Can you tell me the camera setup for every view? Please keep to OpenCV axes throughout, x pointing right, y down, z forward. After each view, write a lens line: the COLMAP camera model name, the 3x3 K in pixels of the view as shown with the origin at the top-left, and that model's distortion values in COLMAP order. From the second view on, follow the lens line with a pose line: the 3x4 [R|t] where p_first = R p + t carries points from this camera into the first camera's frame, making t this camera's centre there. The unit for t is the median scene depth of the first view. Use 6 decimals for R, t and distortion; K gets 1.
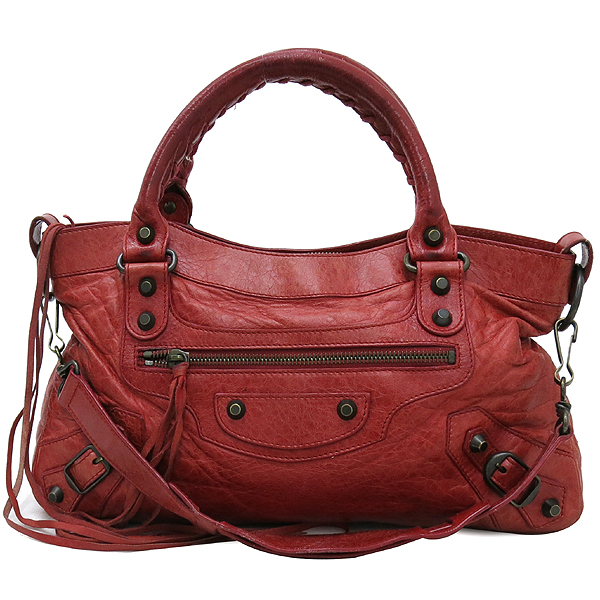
lens RADIAL K [[1207.6, 0, 300.0], [0, 1207.6, 300.0], [0, 0, 1]] dist [-0.063398, -0.198211]
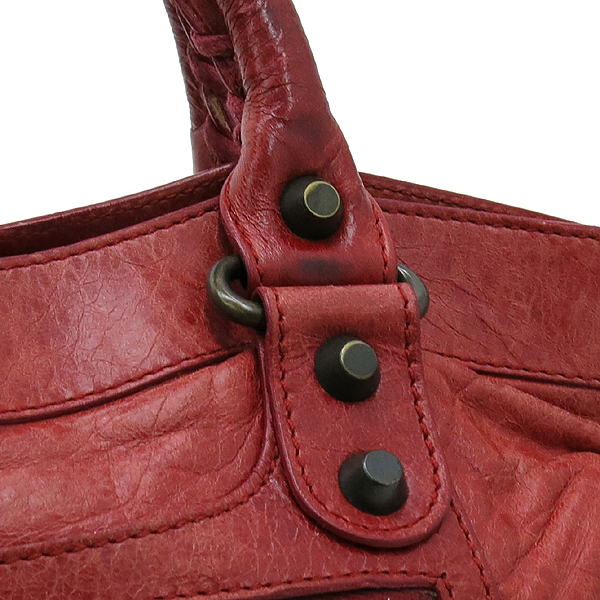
lens RADIAL K [[862.8, 0, 300.0], [0, 862.8, 300.0], [0, 0, 1]] dist [-0.145096, 0.018328]
pose [[0.856177, -0.002096, 0.516678, -0.002977], [0.009692, 0.999881, -0.012005, -0.026193], [-0.516591, 0.015286, 0.856096, 0.820665]]
